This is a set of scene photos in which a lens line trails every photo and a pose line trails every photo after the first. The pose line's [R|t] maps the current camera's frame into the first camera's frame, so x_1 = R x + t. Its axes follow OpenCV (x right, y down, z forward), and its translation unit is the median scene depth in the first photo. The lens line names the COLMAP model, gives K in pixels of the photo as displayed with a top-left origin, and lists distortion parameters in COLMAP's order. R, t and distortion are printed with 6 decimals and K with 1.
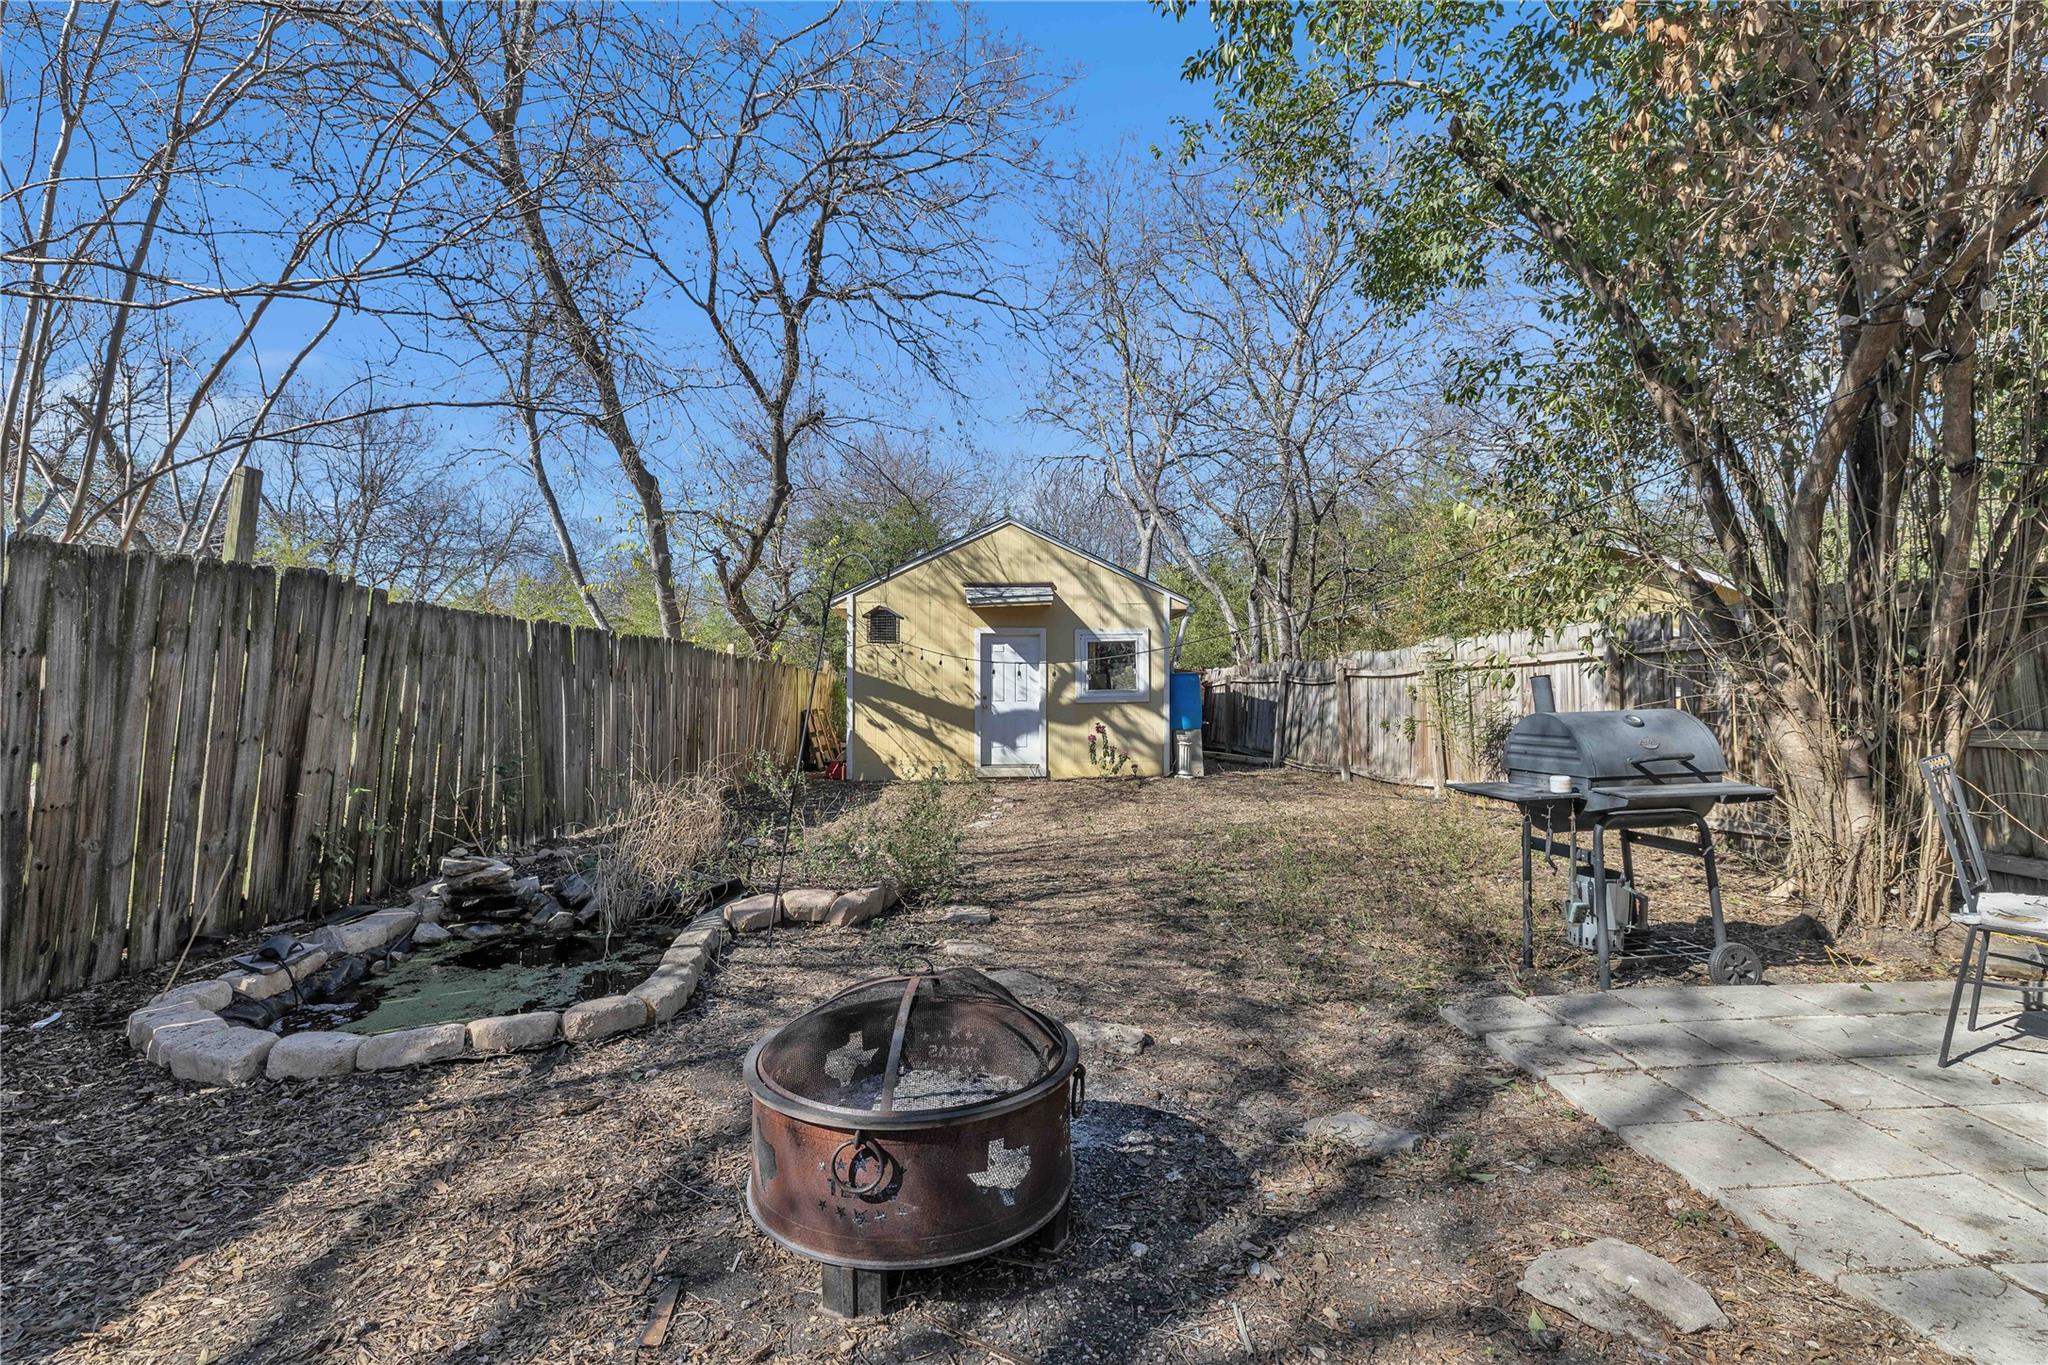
lens RADIAL K [[921.8, 0, 1024.6], [0, 921.8, 686.3], [0, 0, 1]] dist [-0.005191, -0.000191]
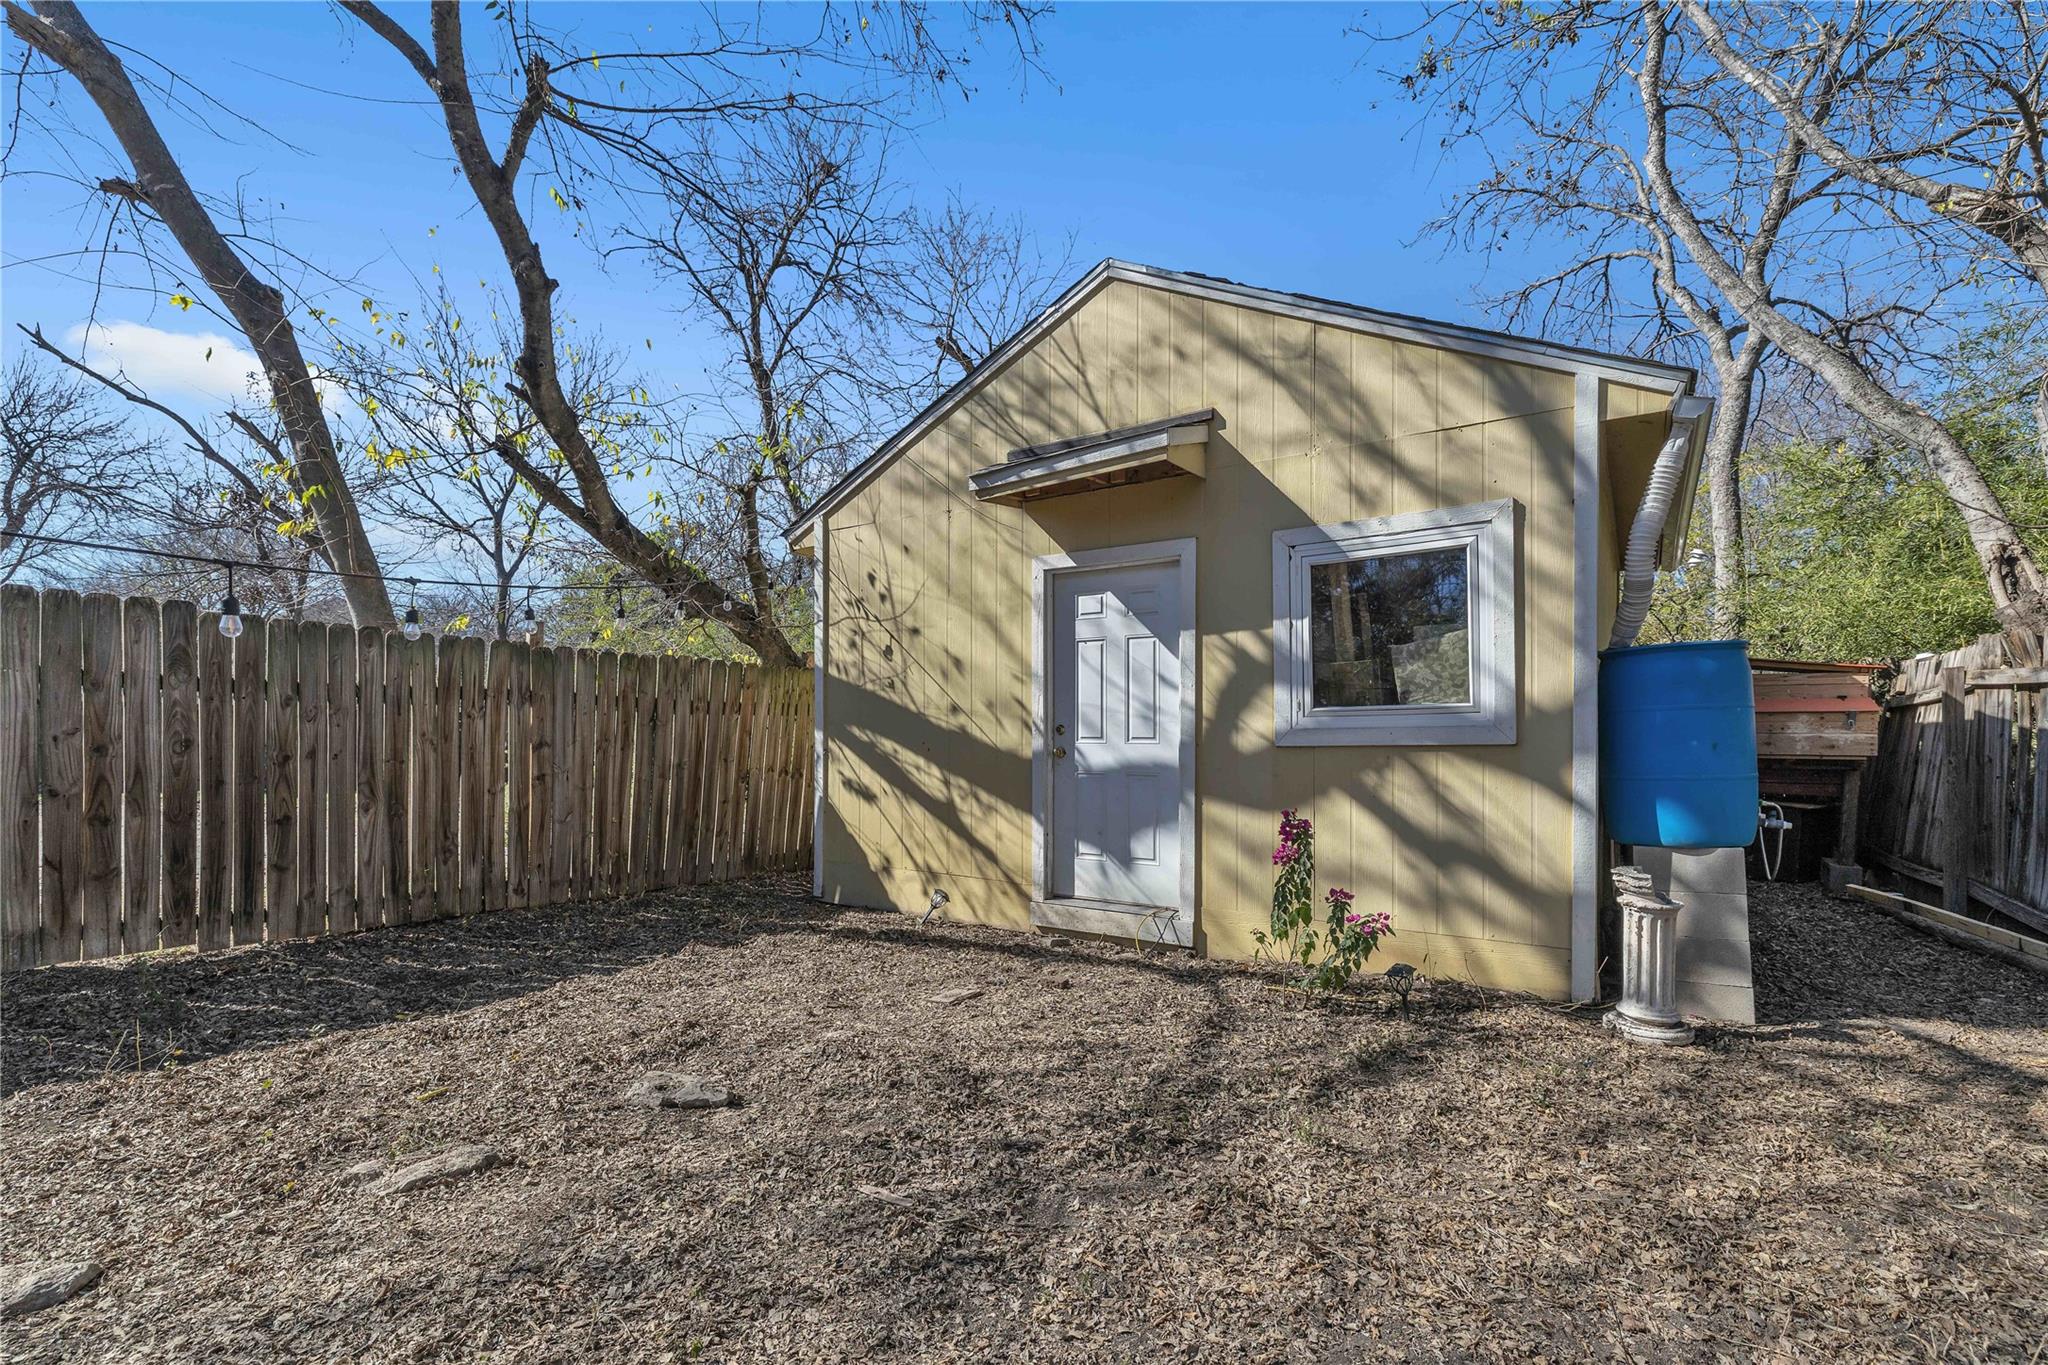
lens RADIAL K [[921.8, 0, 1022.1], [0, 921.8, 729.8], [0, 0, 1]] dist [-0.005191, -0.000191]
pose [[0.801936, 0.003575, -0.597399, 0.185088], [0.000469, 0.999978, 0.006614, 0.009385], [0.597409, -0.005584, 0.801917, 0.668206]]
